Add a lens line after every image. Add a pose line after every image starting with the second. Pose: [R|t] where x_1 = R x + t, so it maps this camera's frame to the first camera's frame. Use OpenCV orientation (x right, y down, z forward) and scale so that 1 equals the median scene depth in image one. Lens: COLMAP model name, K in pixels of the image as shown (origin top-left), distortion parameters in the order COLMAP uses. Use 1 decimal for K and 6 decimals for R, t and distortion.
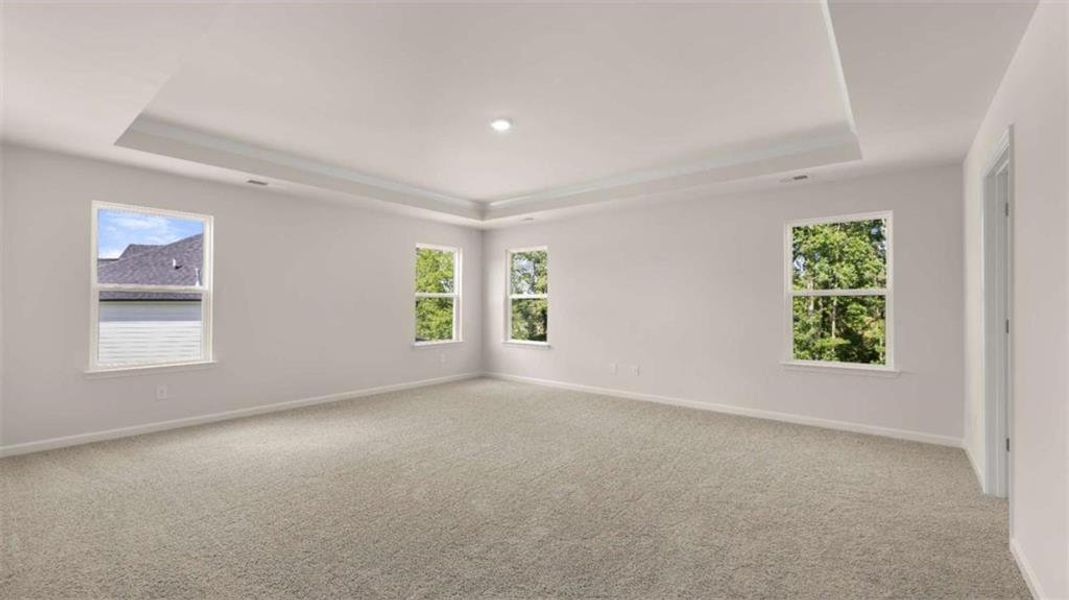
lens RADIAL K [[444.8, 0, 533.0], [0, 444.8, 303.9], [0, 0, 1]] dist [0.000527, 0.000022]
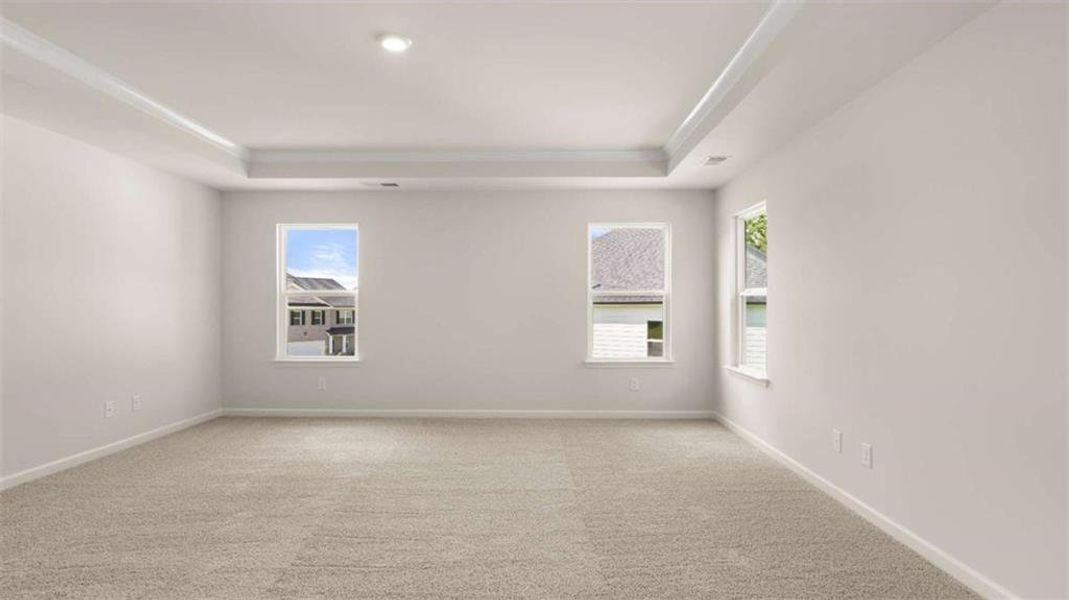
lens RADIAL K [[501.4, 0, 535.8], [0, 501.4, 294.5], [0, 0, 1]] dist [-0.001586, 0.000005]
pose [[0.623641, -0.020627, -0.781438, 0.299030], [0.003094, 0.999709, -0.023919, 0.001221], [0.781705, 0.012499, 0.623524, 0.358077]]
